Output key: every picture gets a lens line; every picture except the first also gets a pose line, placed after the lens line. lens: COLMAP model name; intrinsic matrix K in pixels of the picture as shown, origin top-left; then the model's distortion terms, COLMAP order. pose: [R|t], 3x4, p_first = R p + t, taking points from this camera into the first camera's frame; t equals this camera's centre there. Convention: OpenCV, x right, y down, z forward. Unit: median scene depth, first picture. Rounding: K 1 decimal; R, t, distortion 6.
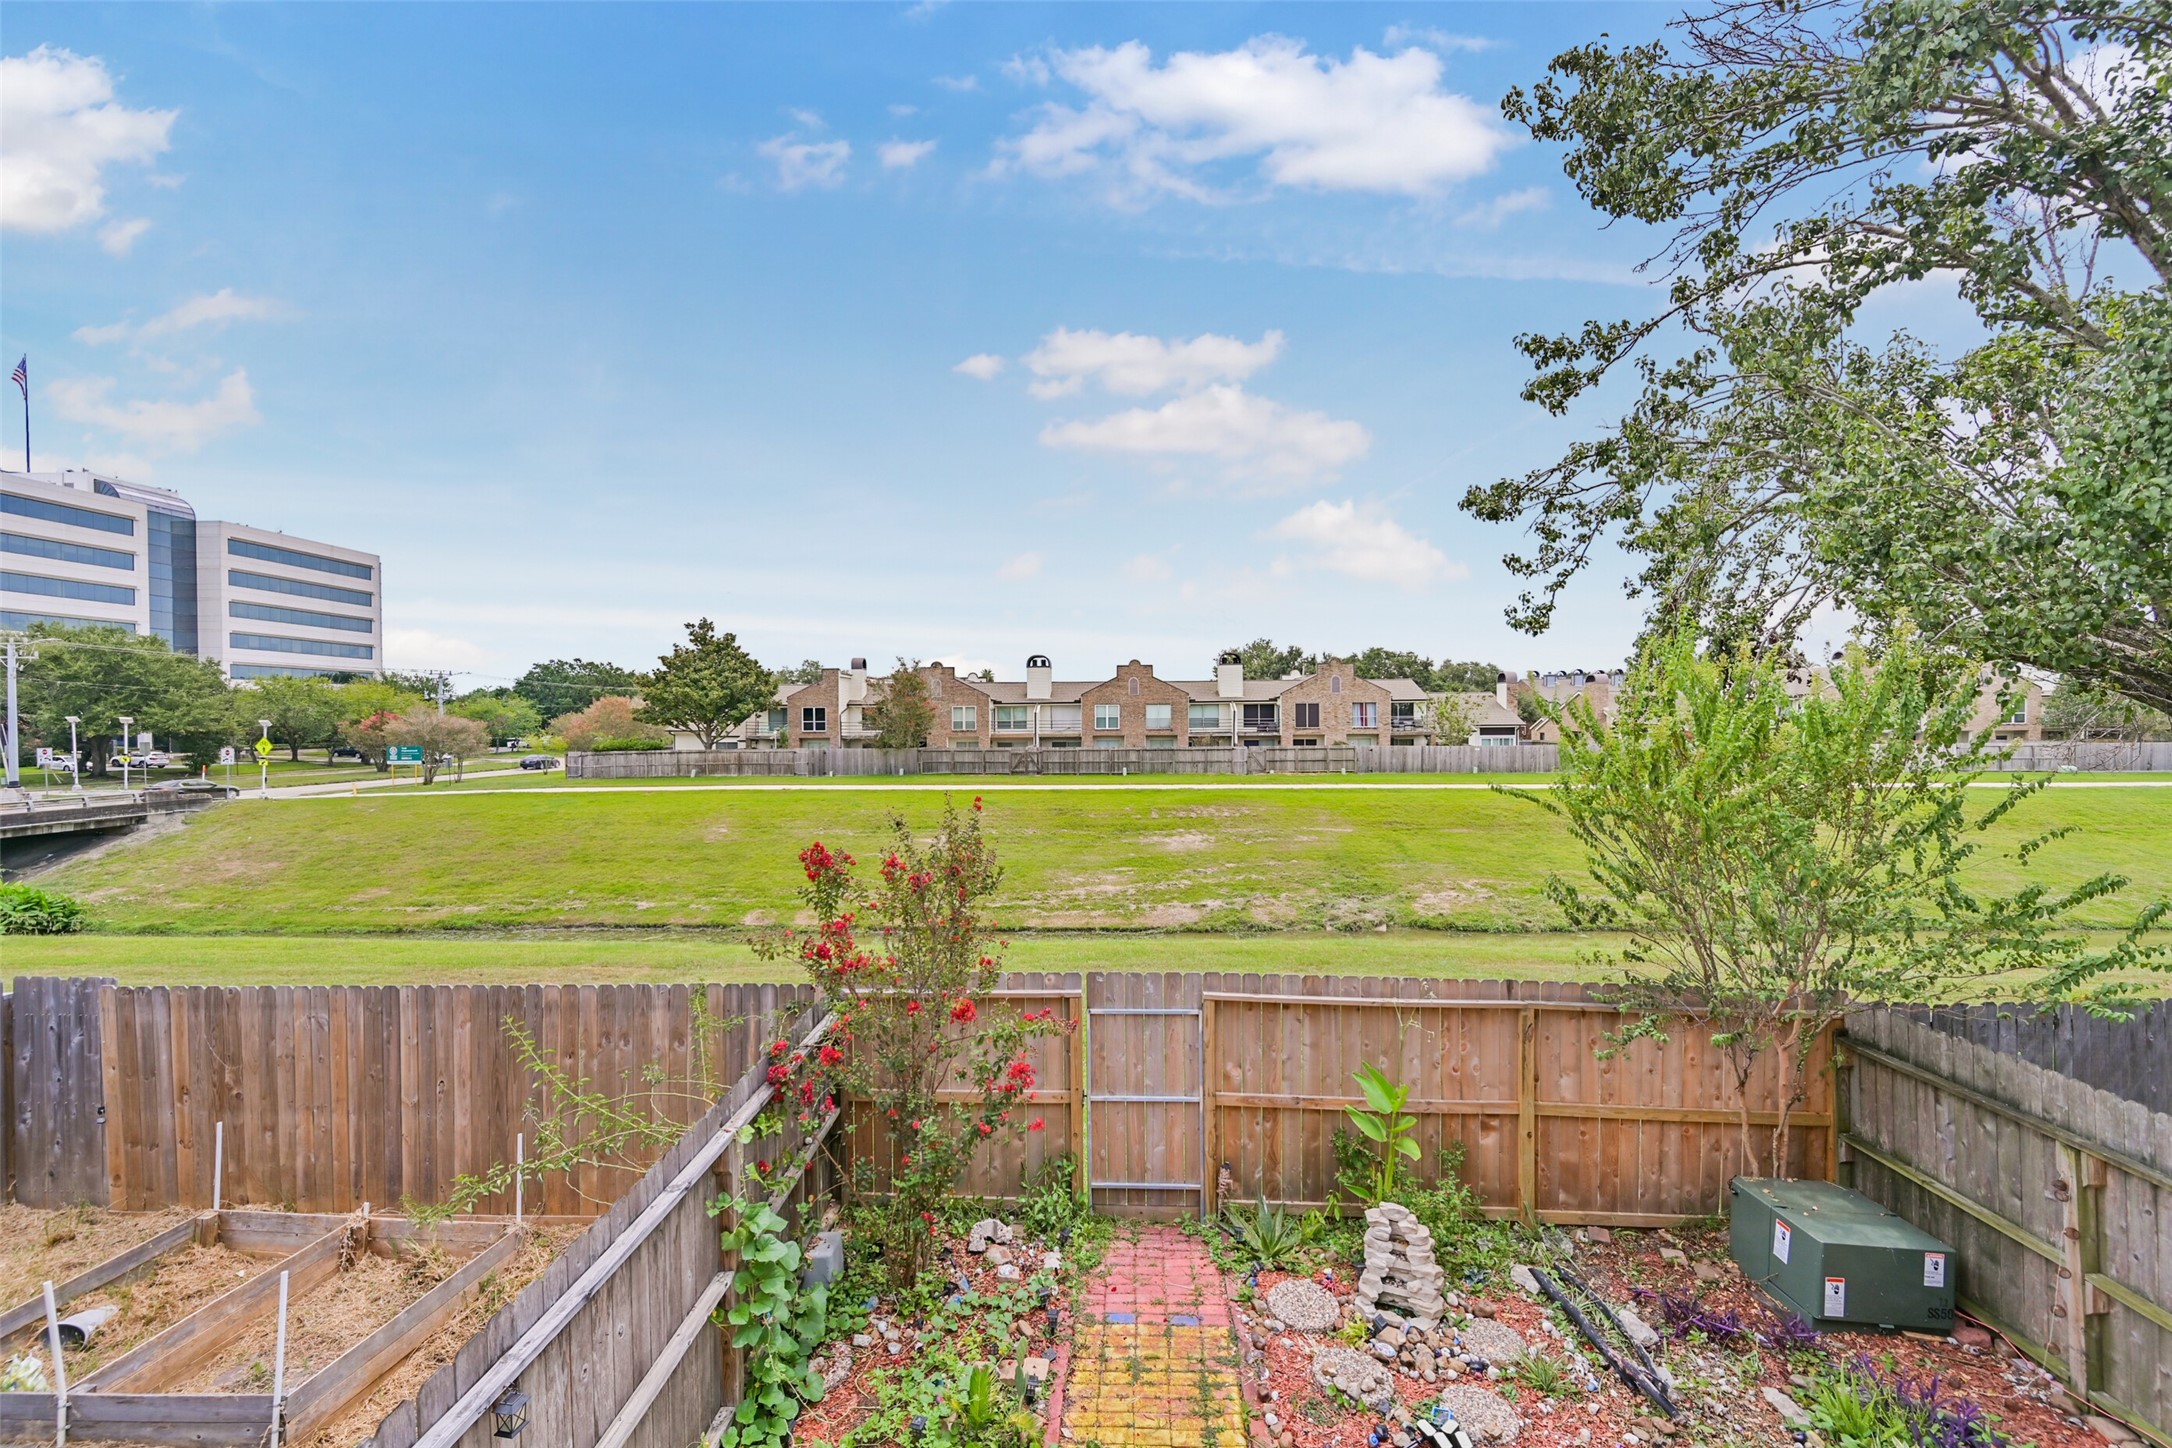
lens RADIAL K [[877.3, 0, 1094.4], [0, 877.3, 730.7], [0, 0, 1]] dist [-0.000807, 0.000737]
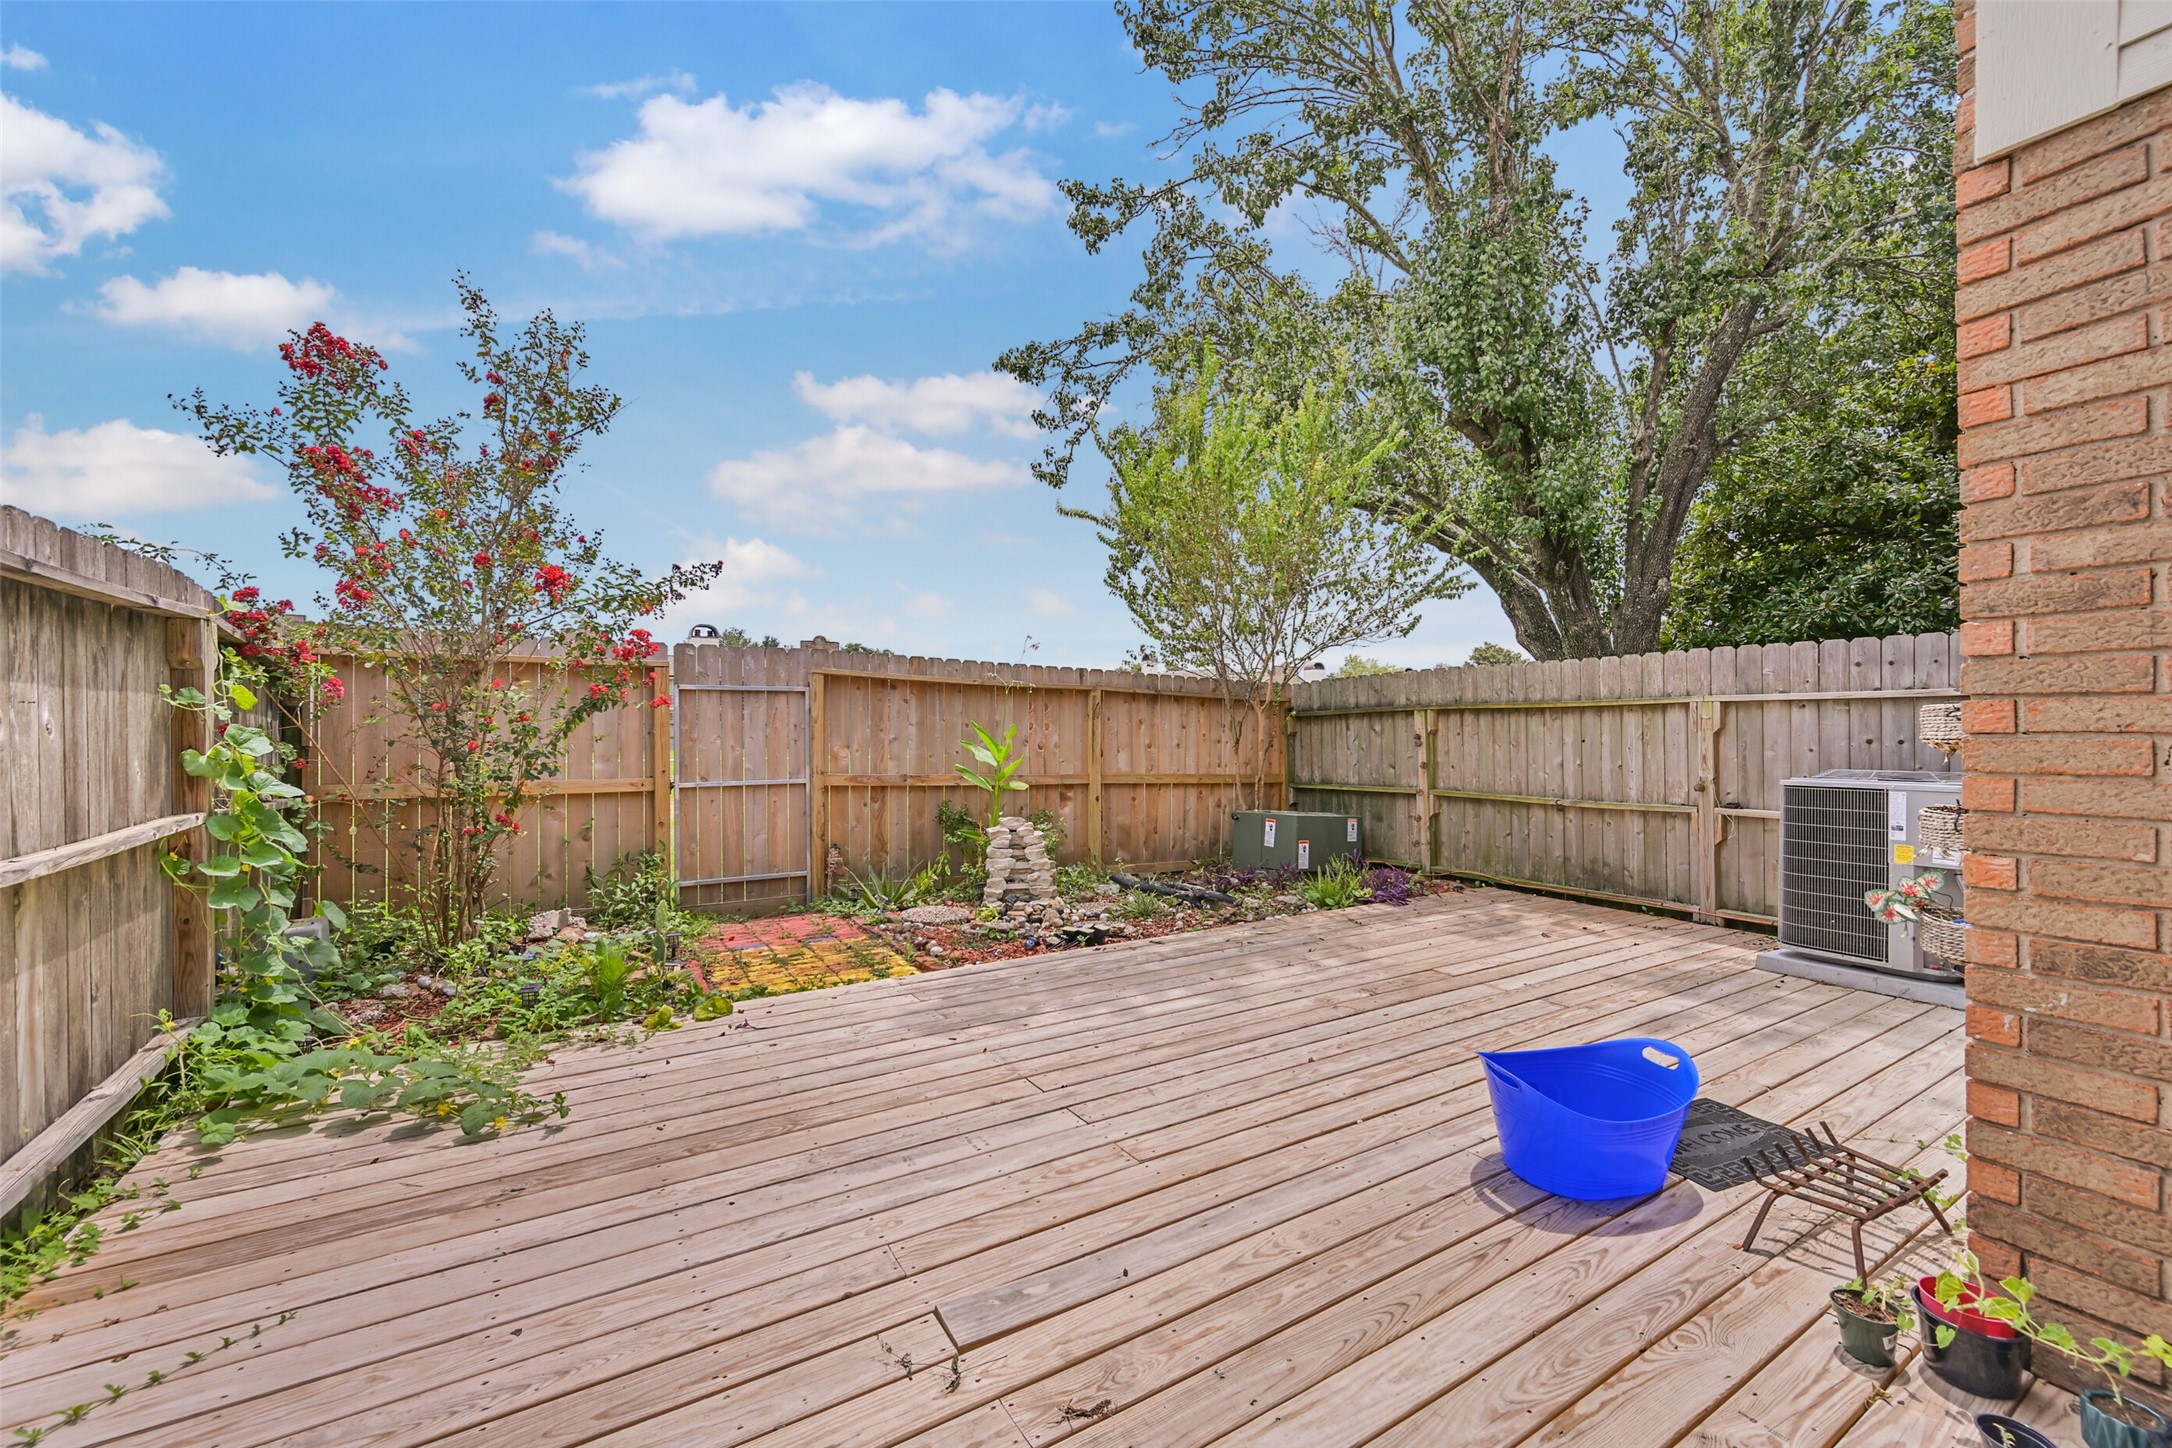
lens RADIAL K [[877.3, 0, 1098.8], [0, 877.3, 727.9], [0, 0, 1]] dist [-0.000807, 0.000737]
pose [[0.829248, 0.010854, 0.558775, -0.149731], [0.002341, 0.999735, -0.022895, 0.389032], [-0.558875, 0.020294, 0.829003, 0.034892]]
